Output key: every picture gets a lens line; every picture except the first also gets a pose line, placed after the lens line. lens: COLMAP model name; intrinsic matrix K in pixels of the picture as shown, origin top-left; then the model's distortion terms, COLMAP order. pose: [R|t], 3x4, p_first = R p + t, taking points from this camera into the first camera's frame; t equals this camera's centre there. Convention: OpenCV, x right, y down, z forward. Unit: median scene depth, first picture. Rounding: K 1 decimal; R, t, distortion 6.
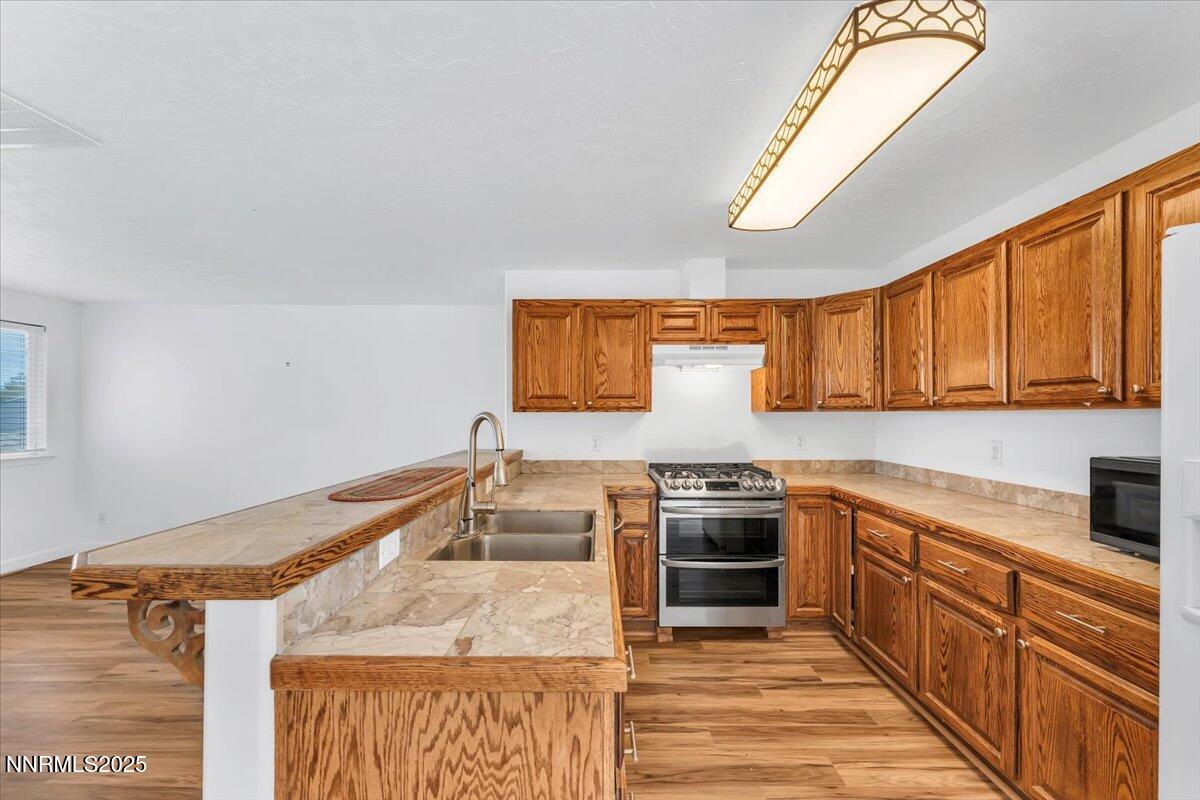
lens RADIAL K [[491.6, 0, 598.1], [0, 491.6, 412.6], [0, 0, 1]] dist [-0.000329, 0.000530]
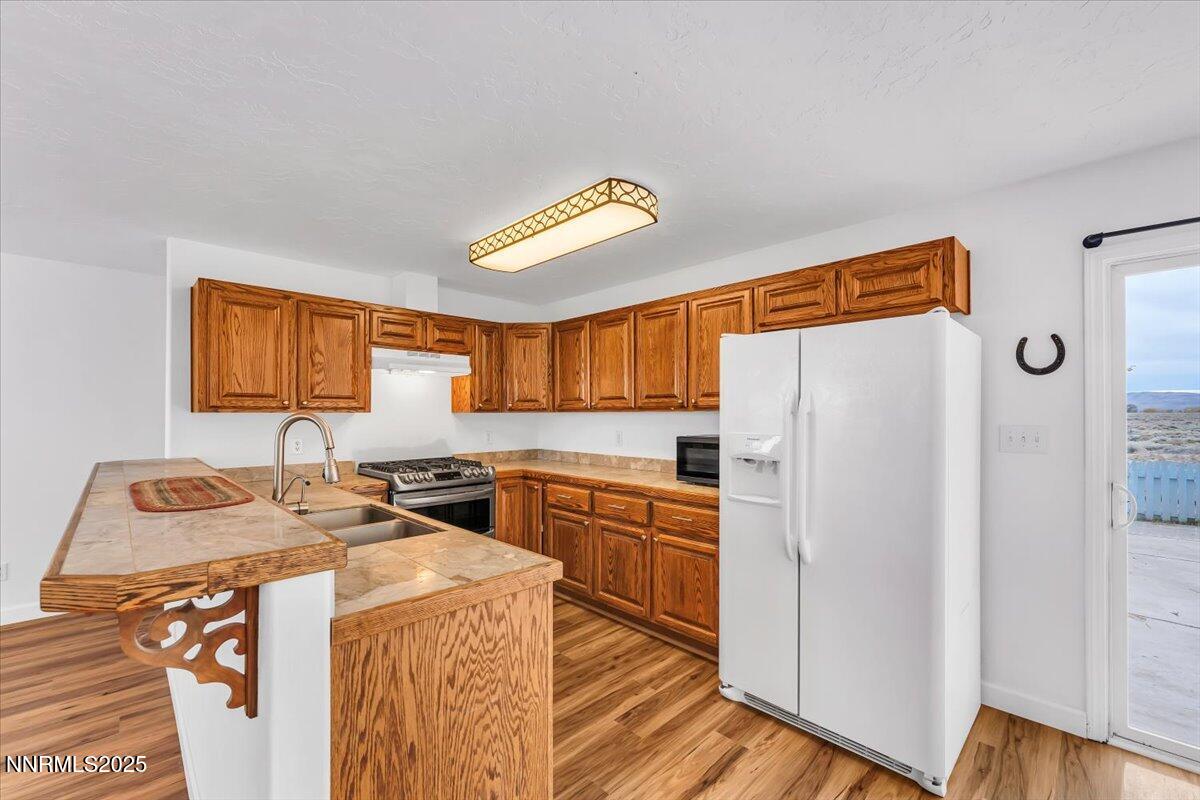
lens RADIAL K [[491.6, 0, 601.3], [0, 491.6, 411.2], [0, 0, 1]] dist [-0.000329, 0.000530]
pose [[0.712729, 0.003844, 0.701429, -0.435570], [-0.000336, 0.999987, -0.005139, 0.001665], [-0.701439, 0.003427, 0.712721, -0.125032]]
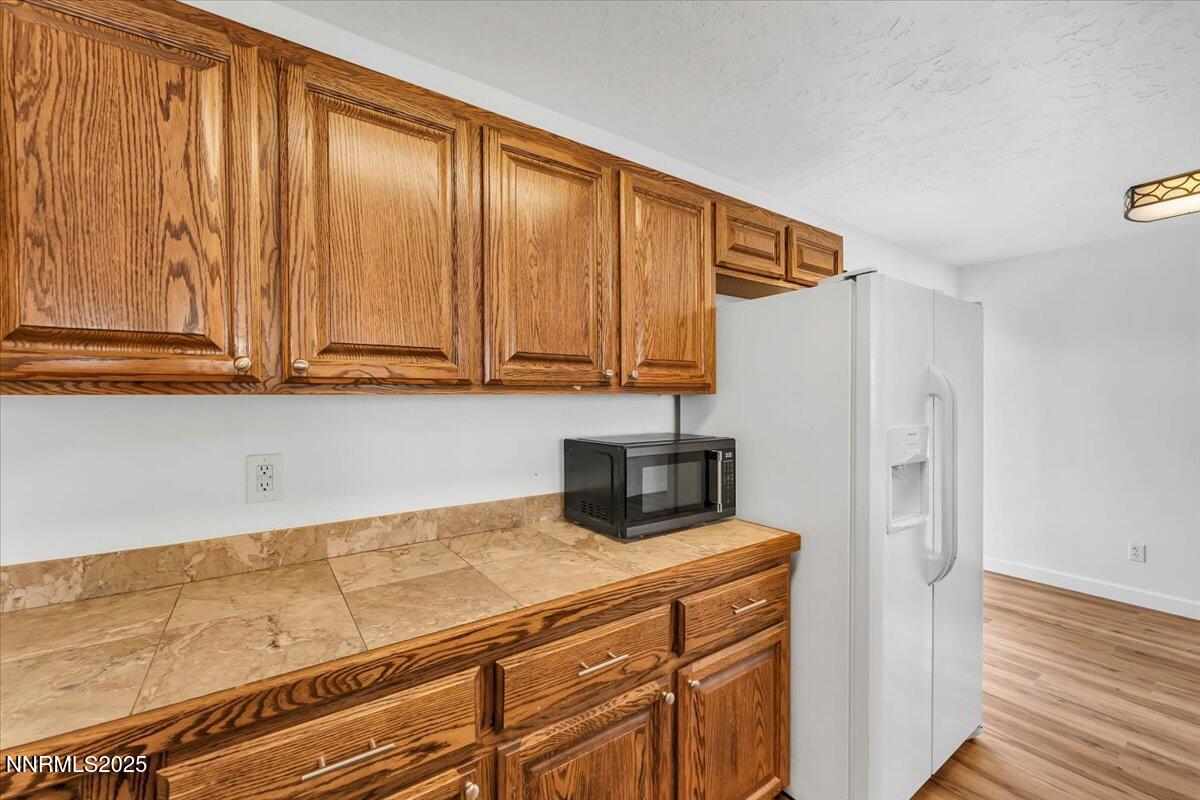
lens RADIAL K [[491.6, 0, 598.3], [0, 491.6, 401.8], [0, 0, 1]] dist [-0.000329, 0.000530]
pose [[-0.579416, -0.002824, 0.815027, 0.233278], [0.002651, 0.999982, 0.005350, 0.001522], [-0.815028, 0.005261, -0.579398, 1.238382]]
